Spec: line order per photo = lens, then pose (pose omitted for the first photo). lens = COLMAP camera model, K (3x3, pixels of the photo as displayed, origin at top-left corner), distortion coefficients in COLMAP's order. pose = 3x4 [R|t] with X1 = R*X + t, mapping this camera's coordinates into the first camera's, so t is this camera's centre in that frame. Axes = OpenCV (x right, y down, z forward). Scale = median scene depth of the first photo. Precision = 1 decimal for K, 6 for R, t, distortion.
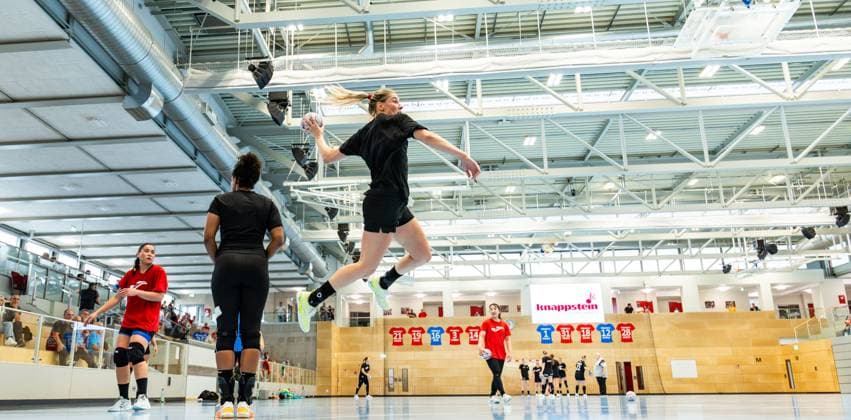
lens RADIAL K [[640.6, 0, 423.6], [0, 640.6, 224.5], [0, 0, 1]] dist [0.004730, -0.002574]
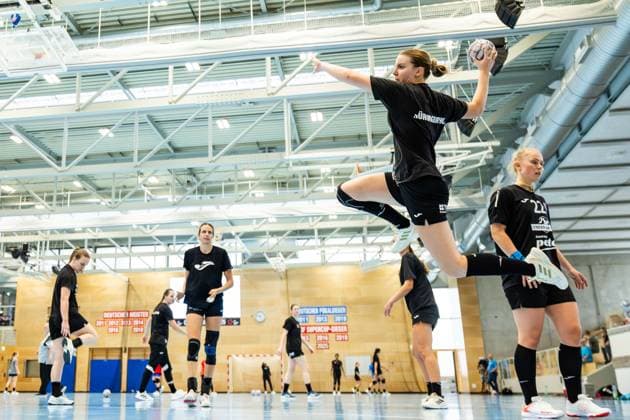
lens RADIAL K [[697.8, 0, 314.9], [0, 697.8, 174.5], [0, 0, 1]] dist [-0.023774, -0.017902]
pose [[0.995680, -0.018981, -0.090894, 0.702715], [0.015569, 0.999153, -0.038095, -0.026462], [0.091540, 0.036515, 0.995132, -0.063862]]
